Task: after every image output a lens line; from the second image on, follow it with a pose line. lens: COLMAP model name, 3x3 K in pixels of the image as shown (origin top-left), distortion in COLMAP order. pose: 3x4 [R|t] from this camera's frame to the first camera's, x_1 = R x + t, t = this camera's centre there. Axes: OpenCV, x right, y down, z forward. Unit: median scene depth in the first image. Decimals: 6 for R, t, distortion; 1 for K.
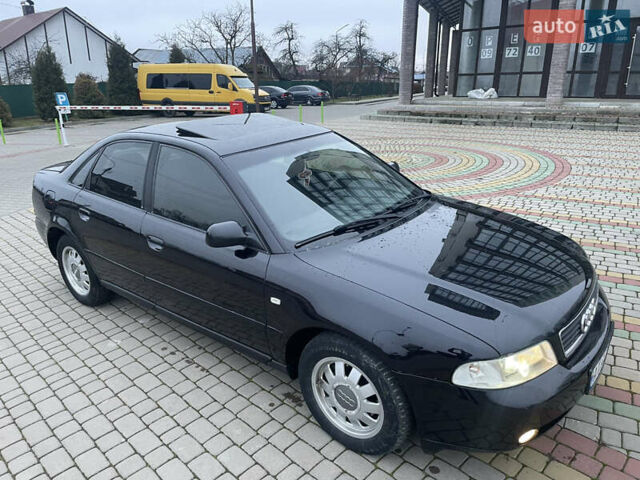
lens RADIAL K [[479.2, 0, 323.3], [0, 479.2, 245.1], [0, 0, 1]] dist [0.086426, -0.112595]
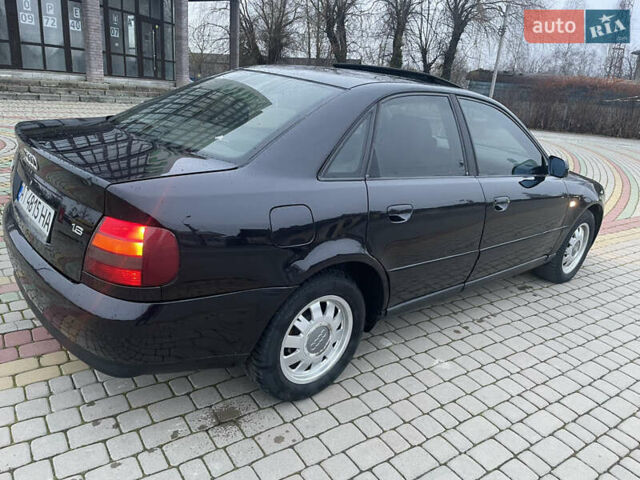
lens RADIAL K [[477.5, 0, 322.5], [0, 477.5, 241.2], [0, 0, 1]] dist [0.089167, -0.112648]
pose [[0.183944, -0.282424, 0.941489, -1.002732], [0.233468, 0.942975, 0.237256, -0.183282], [-0.954807, 0.176166, 0.239391, 0.856439]]
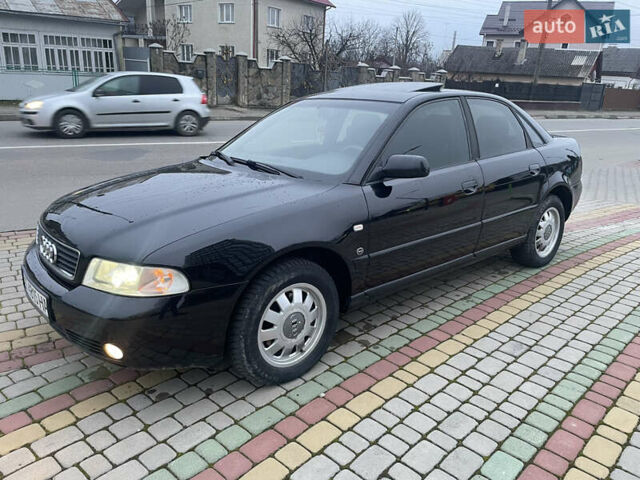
lens RADIAL K [[478.9, 0, 322.1], [0, 478.9, 236.6], [0, 0, 1]] dist [0.082919, -0.106551]
pose [[-0.186262, 0.311079, -0.931953, 0.821583], [-0.362199, 0.860004, 0.359452, -0.267178], [0.913301, 0.404505, -0.047514, 0.934439]]
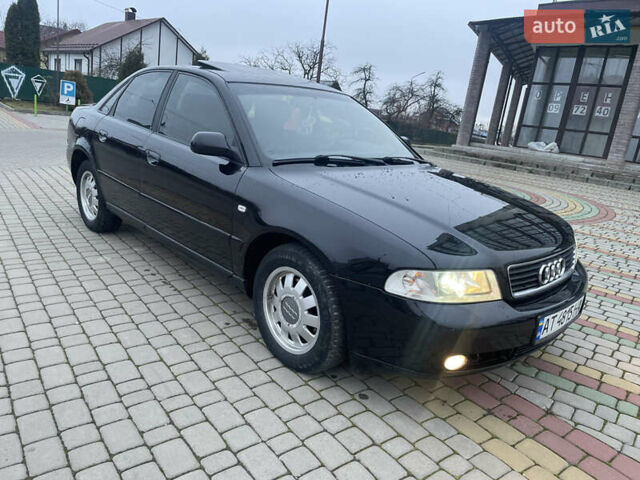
lens RADIAL K [[480.3, 0, 327.0], [0, 480.3, 245.8], [0, 0, 1]] dist [0.084193, -0.110188]
pose [[0.980921, 0.169186, -0.095764, 0.116533], [-0.176201, 0.981847, -0.070215, 0.144734], [0.082146, 0.085750, 0.992924, 0.005546]]
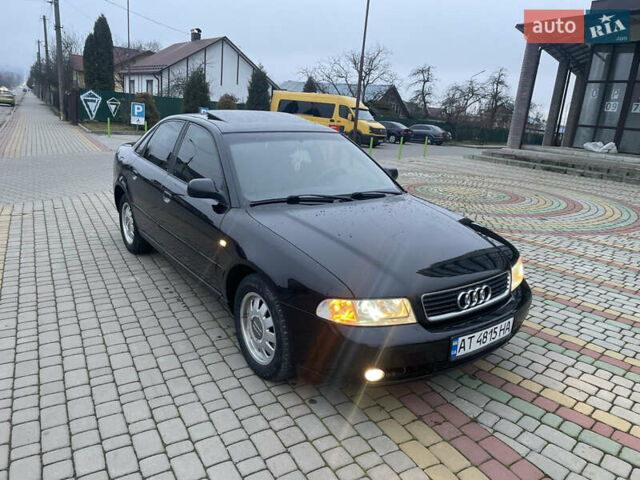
lens RADIAL K [[480.0, 0, 325.8], [0, 480.0, 243.0], [0, 0, 1]] dist [0.085884, -0.110058]
pose [[0.960771, 0.156758, -0.228793, 0.272125], [-0.174051, 0.983065, -0.057347, 0.087373], [0.215929, 0.094919, 0.971785, -0.092497]]
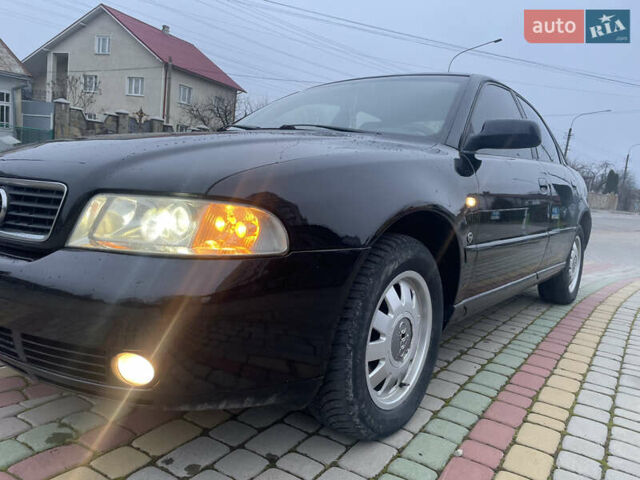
lens RADIAL K [[479.7, 0, 314.7], [0, 479.7, 241.9], [0, 0, 1]] dist [0.082150, -0.109750]
pose [[-0.003308, 0.155594, -0.987816, 0.665513], [-0.422918, 0.894913, 0.142377, -0.035097], [0.906162, 0.418236, 0.062844, 0.799650]]
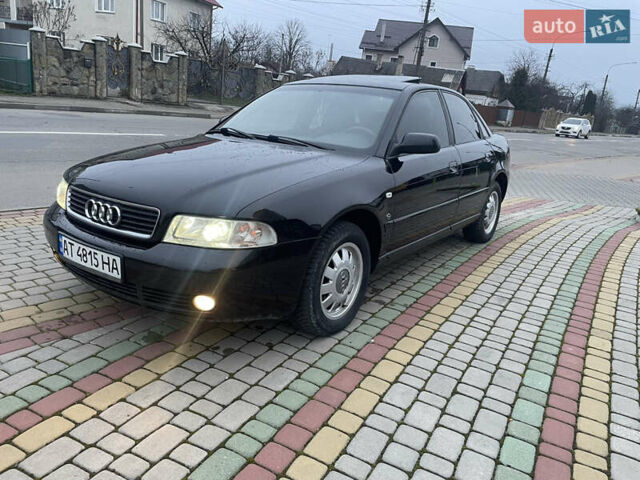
lens RADIAL K [[478.9, 0, 322.1], [0, 478.9, 236.6], [0, 0, 1]] dist [0.082919, -0.106551]
pose [[0.047906, 0.302555, -0.951927, 0.912765], [-0.424190, 0.868975, 0.254842, -0.152208], [0.904305, 0.391590, 0.169970, 0.755537]]
